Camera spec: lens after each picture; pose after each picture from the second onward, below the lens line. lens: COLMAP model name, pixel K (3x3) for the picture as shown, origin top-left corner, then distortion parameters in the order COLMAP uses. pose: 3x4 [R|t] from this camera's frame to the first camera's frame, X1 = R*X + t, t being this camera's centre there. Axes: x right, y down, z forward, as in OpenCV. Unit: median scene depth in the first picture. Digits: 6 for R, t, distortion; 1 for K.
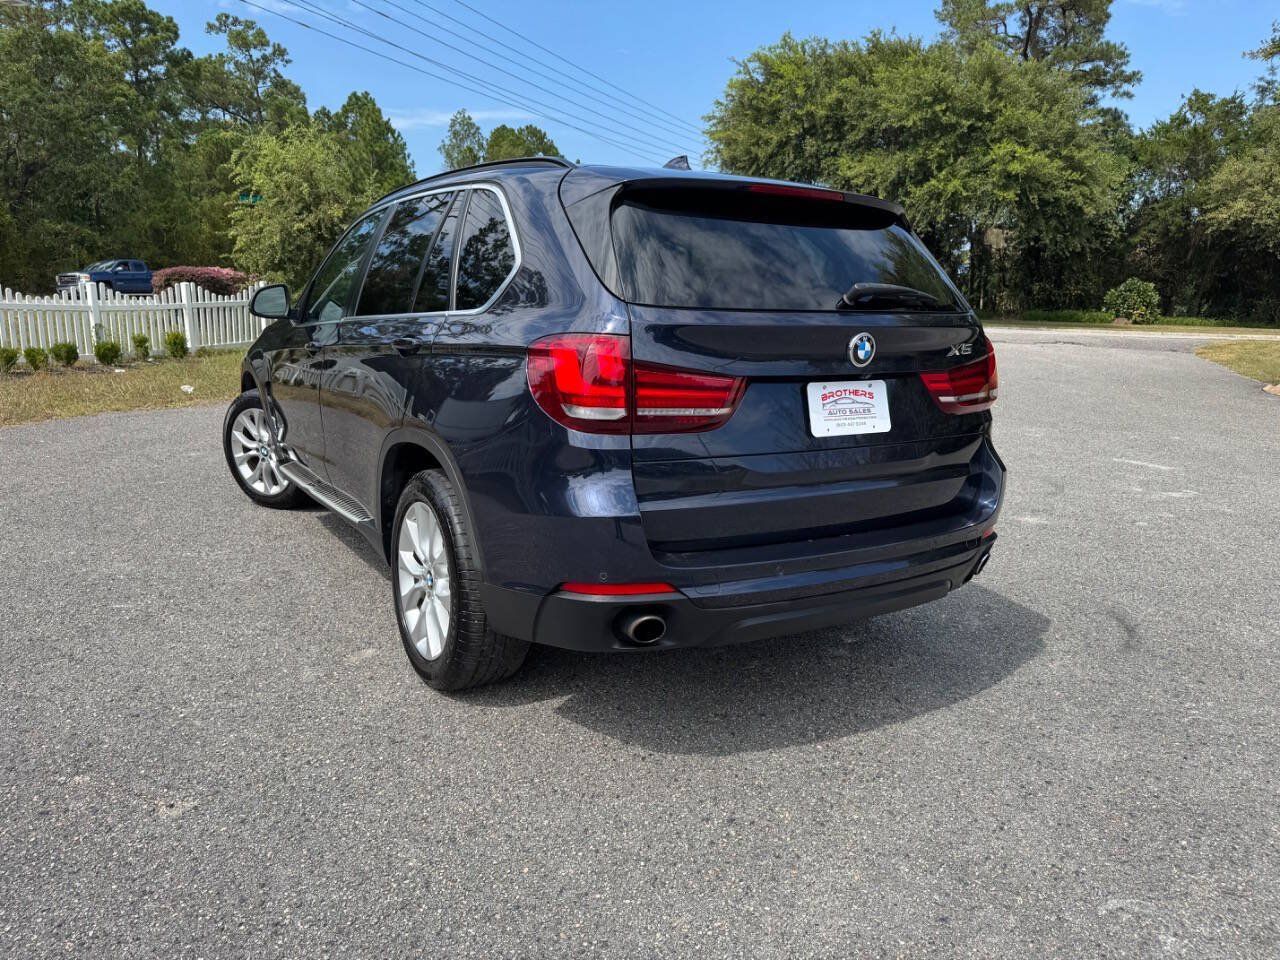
lens RADIAL K [[909.1, 0, 636.8], [0, 909.1, 474.5], [0, 0, 1]] dist [0.021649, -0.022114]
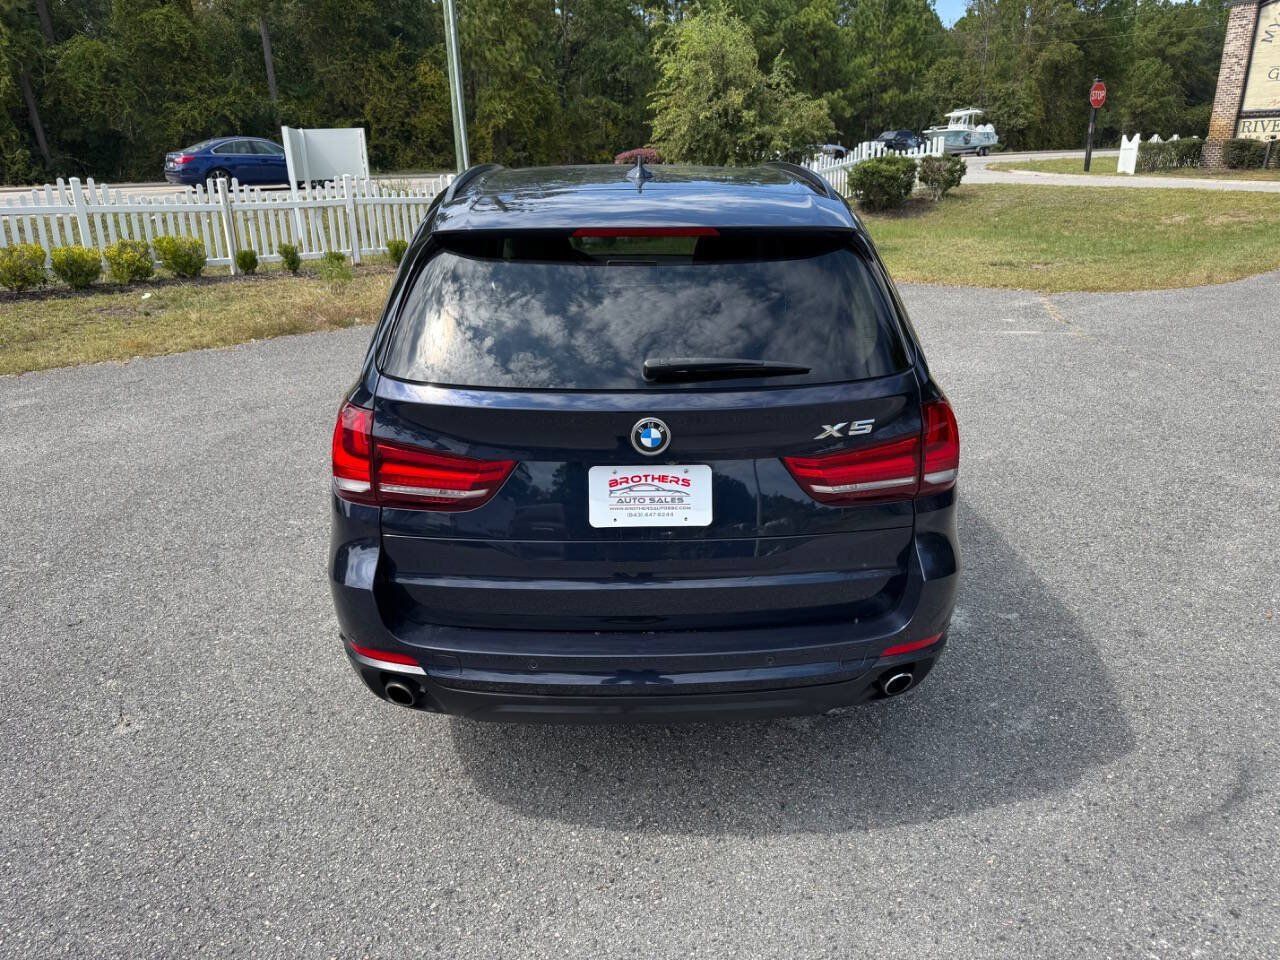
lens RADIAL K [[909.1, 0, 644.1], [0, 909.1, 474.7], [0, 0, 1]] dist [0.021649, -0.022114]
pose [[0.862386, 0.144459, -0.485203, 0.061508], [-0.068941, 0.983006, 0.170137, -0.022874], [0.501535, -0.113273, 0.857690, 0.024701]]
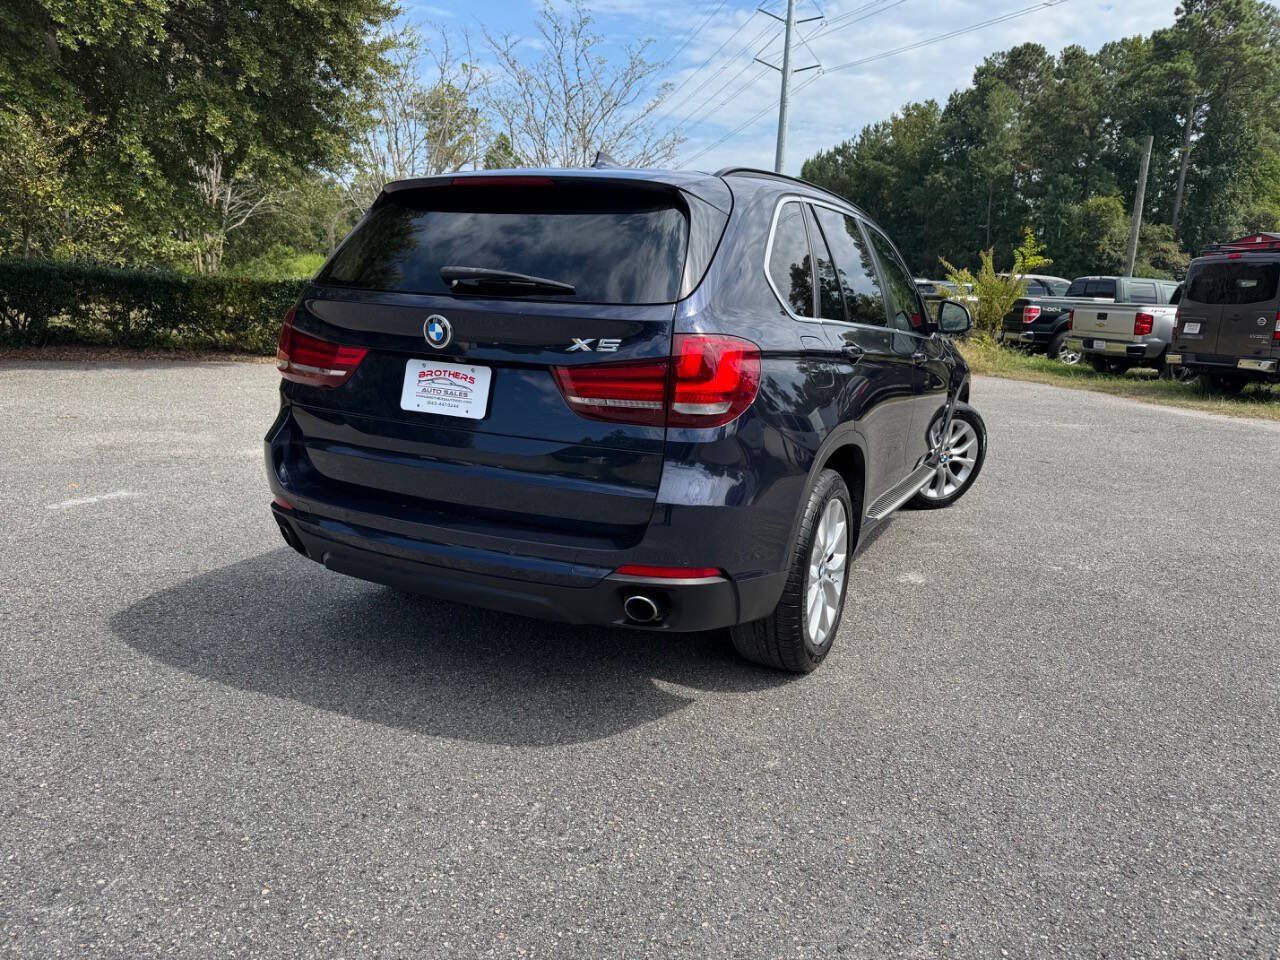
lens RADIAL K [[909.1, 0, 650.4], [0, 909.1, 478.0], [0, 0, 1]] dist [0.021649, -0.022114]
pose [[0.551919, 0.173584, -0.815631, 0.115925], [-0.192236, 0.978235, 0.078108, -0.009463], [0.811438, 0.113684, 0.573275, 0.058331]]
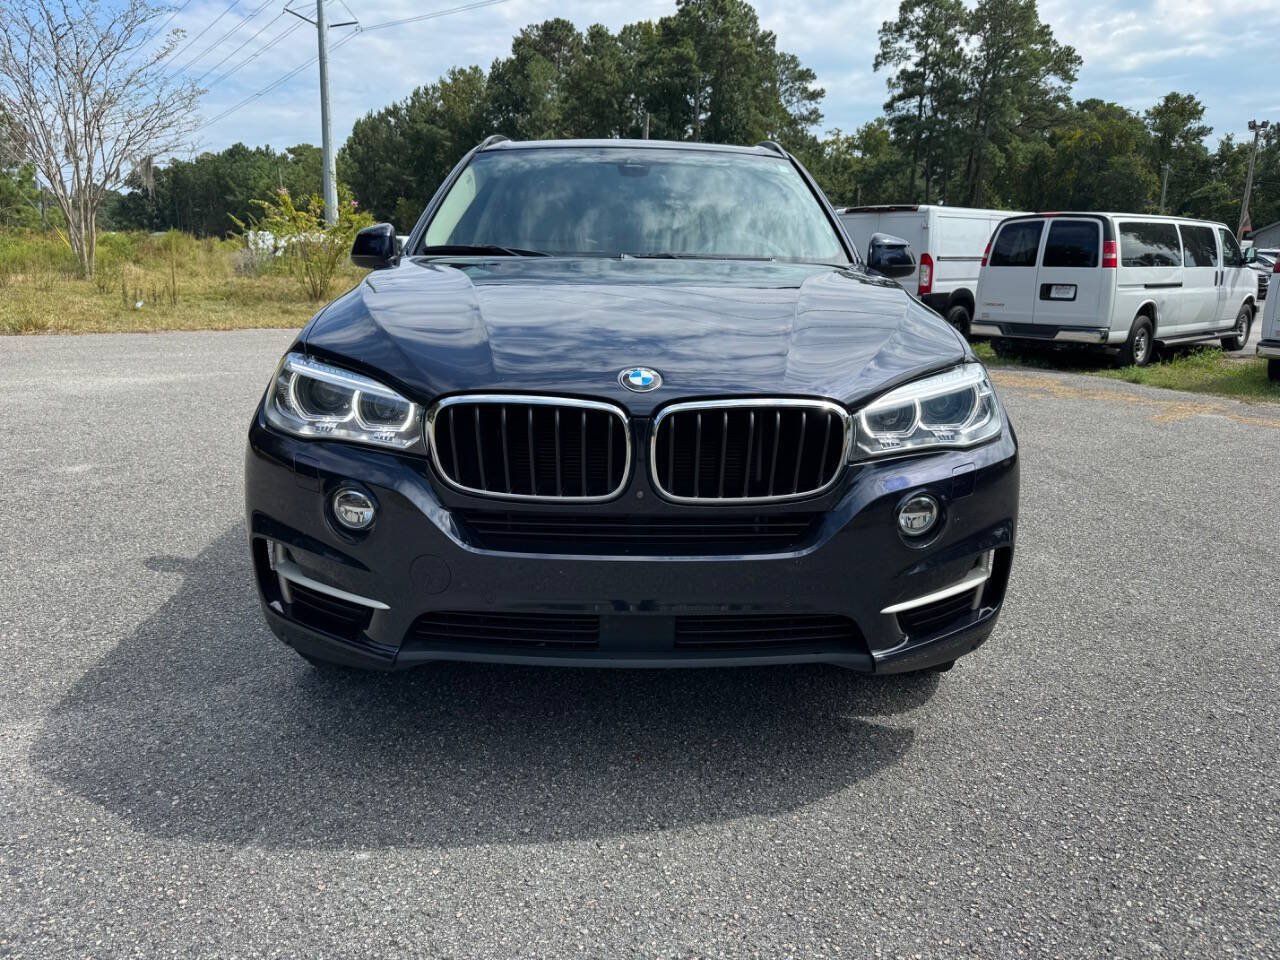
lens RADIAL K [[909.1, 0, 646.6], [0, 909.1, 473.2], [0, 0, 1]] dist [0.021649, -0.022114]
pose [[0.857760, 0.111989, -0.501704, 0.157659], [-0.104274, 0.993596, 0.043512, -0.000050], [0.503364, 0.014992, 0.863944, 0.041710]]
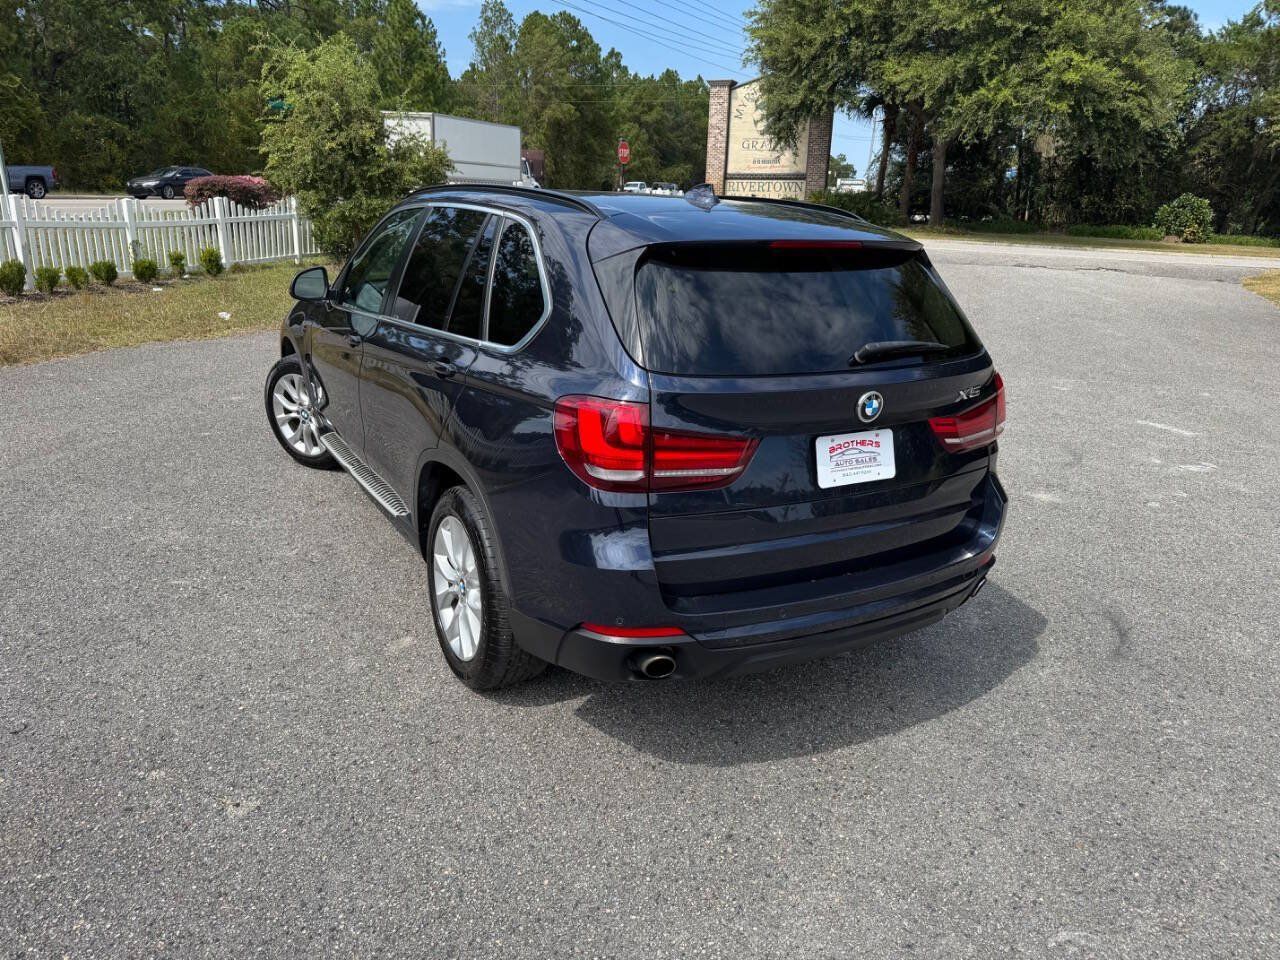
lens RADIAL K [[909.1, 0, 634.2], [0, 909.1, 470.9], [0, 0, 1]] dist [0.021649, -0.022114]
pose [[0.999134, 0.026065, -0.032439, 0.000968], [-0.022540, 0.994255, 0.104641, -0.015591], [0.034980, -0.103819, 0.993981, -0.006219]]
